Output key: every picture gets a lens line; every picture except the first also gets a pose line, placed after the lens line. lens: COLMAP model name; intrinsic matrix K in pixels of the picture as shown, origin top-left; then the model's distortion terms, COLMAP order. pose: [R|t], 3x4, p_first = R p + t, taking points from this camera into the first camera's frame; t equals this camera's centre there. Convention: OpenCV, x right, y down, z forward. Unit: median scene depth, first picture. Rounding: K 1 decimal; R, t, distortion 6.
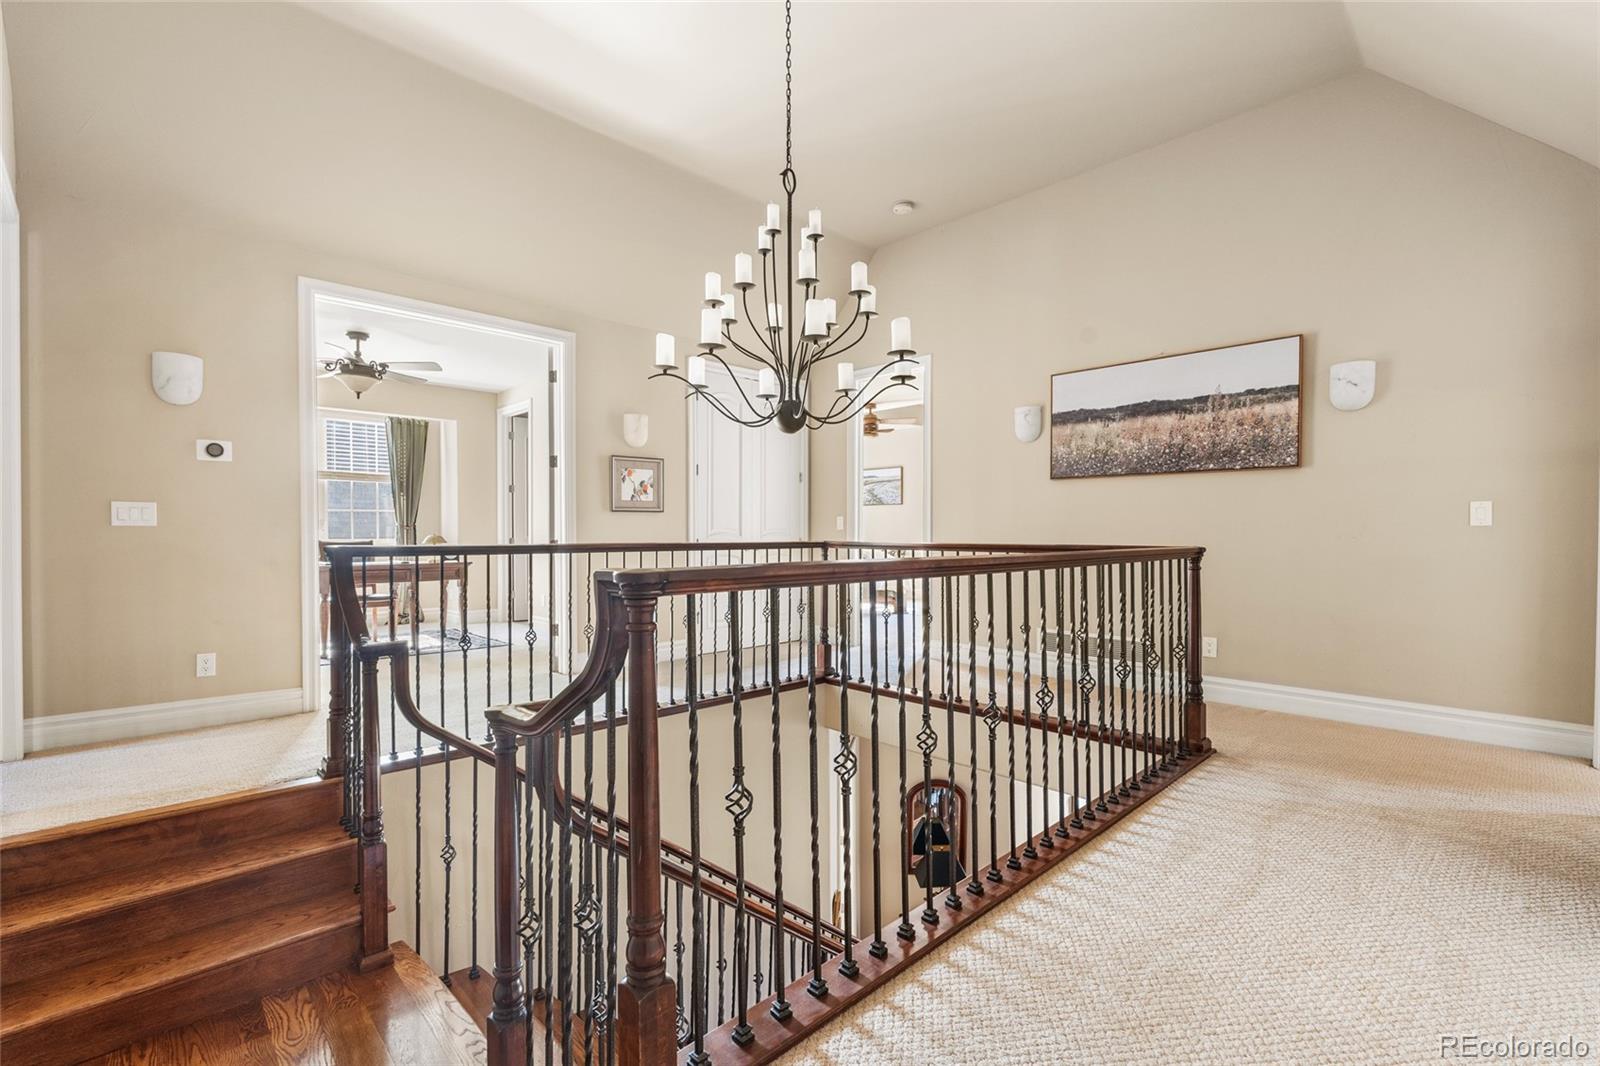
lens RADIAL K [[714.5, 0, 792.8], [0, 714.5, 526.0], [0, 0, 1]] dist [-0.003959, -0.000181]
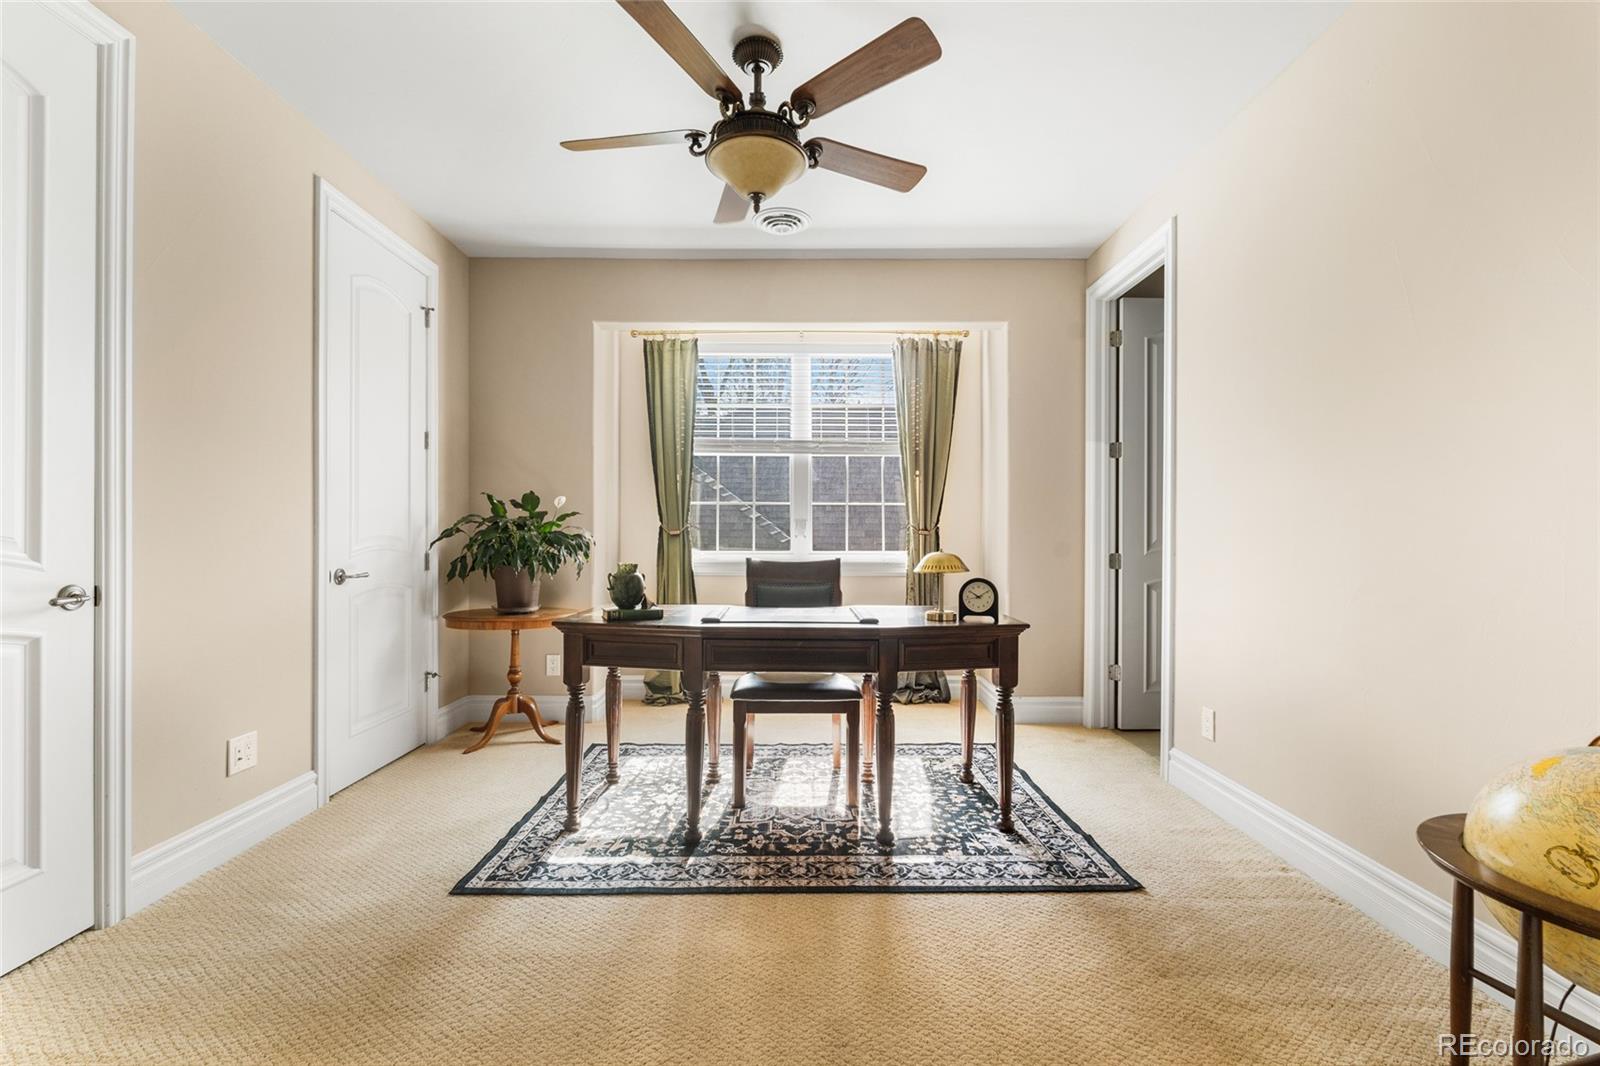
lens RADIAL K [[714.5, 0, 792.9], [0, 714.5, 535.1], [0, 0, 1]] dist [-0.003959, -0.000181]
pose [[0.724389, -0.001311, -0.689391, -0.228208], [0.002611, 0.999996, 0.000842, 0.004386], [0.689387, -0.002410, 0.724389, 0.519565]]
